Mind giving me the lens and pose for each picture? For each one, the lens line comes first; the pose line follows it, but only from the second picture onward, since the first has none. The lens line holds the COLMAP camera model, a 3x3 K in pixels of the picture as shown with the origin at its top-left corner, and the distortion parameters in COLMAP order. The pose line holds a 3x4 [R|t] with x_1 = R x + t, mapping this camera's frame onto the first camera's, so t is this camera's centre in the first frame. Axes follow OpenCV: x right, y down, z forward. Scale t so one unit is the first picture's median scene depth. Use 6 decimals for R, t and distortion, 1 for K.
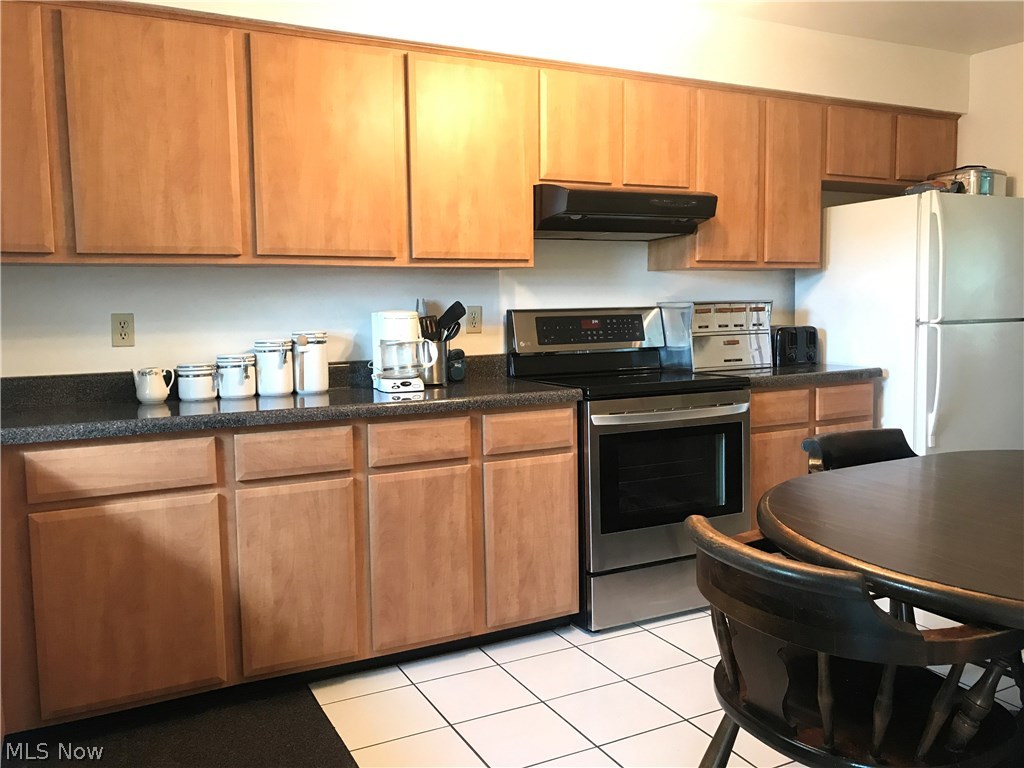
lens RADIAL K [[840.7, 0, 511.0], [0, 840.7, 380.4], [0, 0, 1]] dist [0.027945, -0.030002]
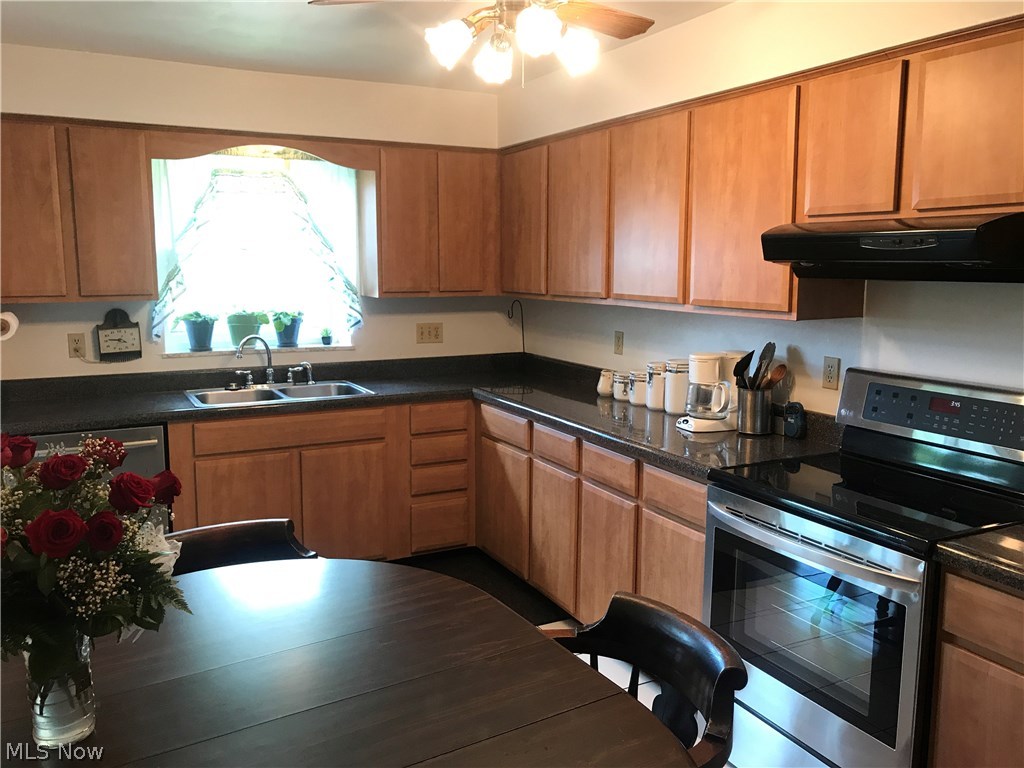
lens RADIAL K [[840.7, 0, 510.8], [0, 840.7, 383.1], [0, 0, 1]] dist [0.027945, -0.030002]
pose [[-0.025873, 0.158153, -0.987076, 0.953775], [-0.093478, 0.982697, 0.159902, -0.199821], [0.995285, 0.096407, -0.010641, 0.815408]]
